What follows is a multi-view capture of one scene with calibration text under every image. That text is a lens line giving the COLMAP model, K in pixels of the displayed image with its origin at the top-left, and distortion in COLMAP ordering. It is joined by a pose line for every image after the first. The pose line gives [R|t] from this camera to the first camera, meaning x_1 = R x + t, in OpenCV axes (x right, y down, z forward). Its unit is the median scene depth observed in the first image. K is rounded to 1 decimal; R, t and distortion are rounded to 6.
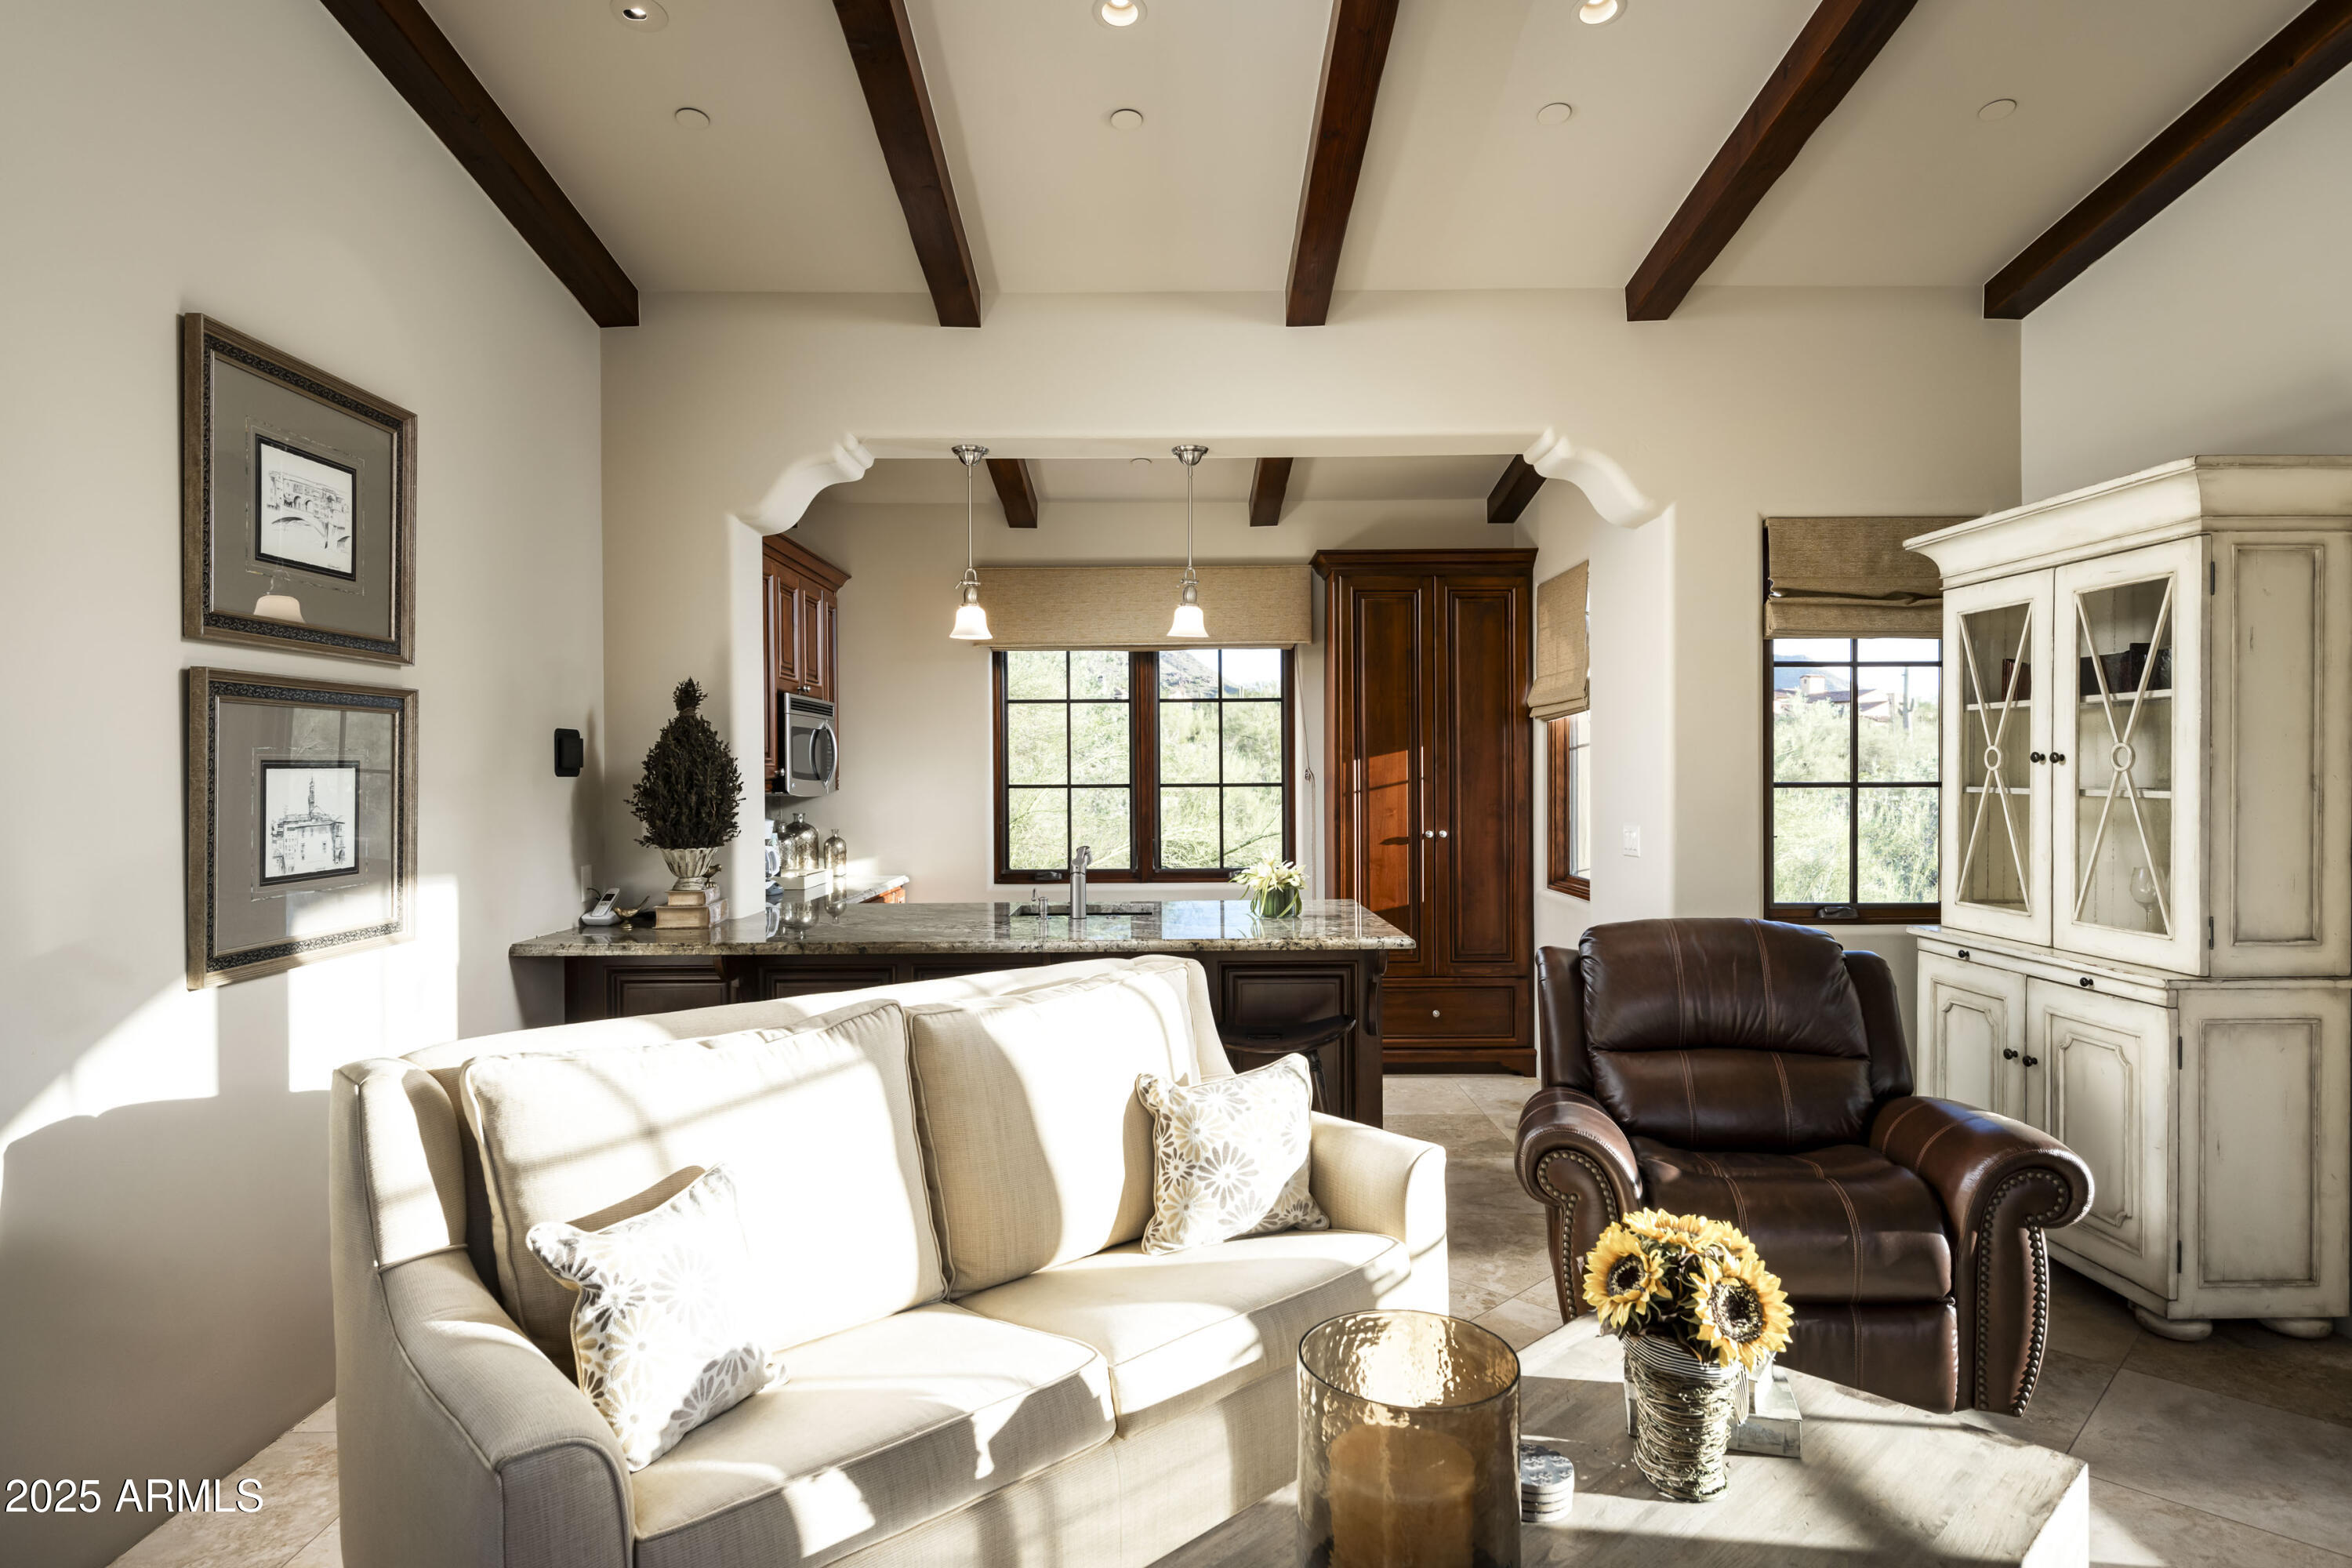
lens RADIAL K [[1248.2, 0, 1168.6], [0, 1248.2, 780.9], [0, 0, 1]] dist [-0.004104, 0.000281]
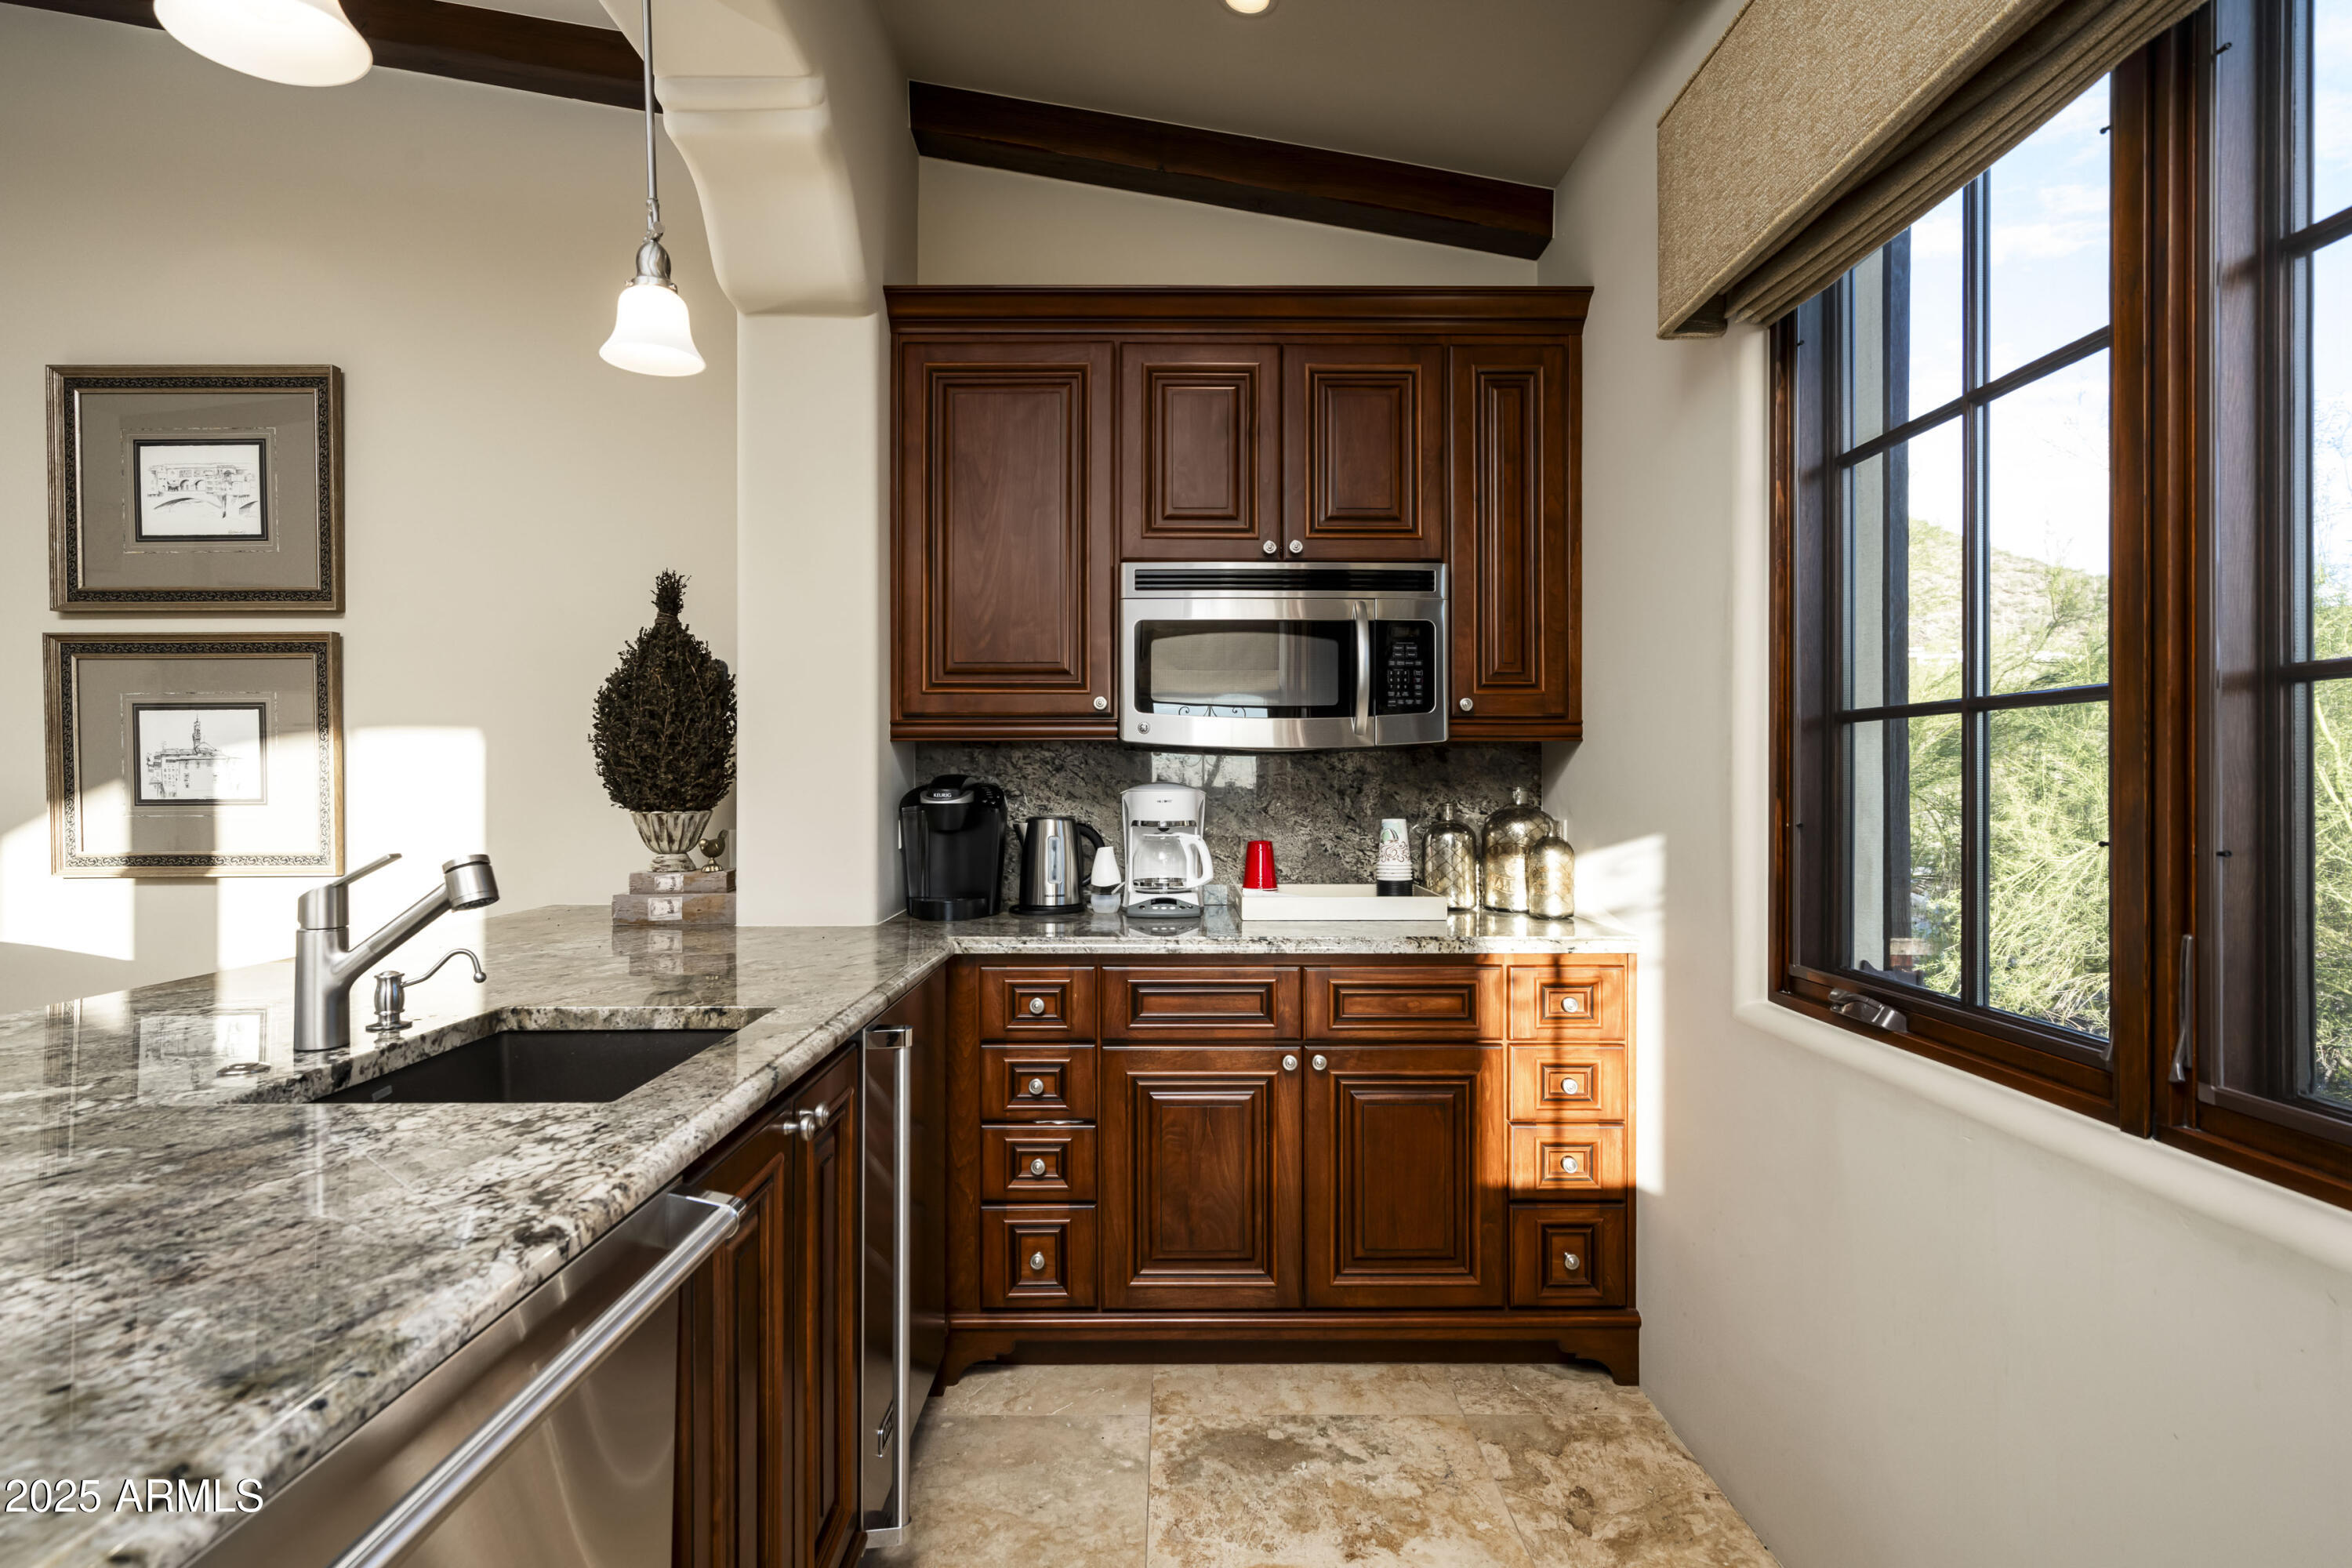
lens RADIAL K [[1153.6, 0, 1175.5], [0, 1153.6, 787.1], [0, 0, 1]] dist [0.002265, 0.000267]
pose [[0.005725, 0.003498, -0.999977, 0.399725], [-0.009110, 0.999953, 0.003446, 0.050222], [0.999942, 0.009090, 0.005756, 1.911529]]
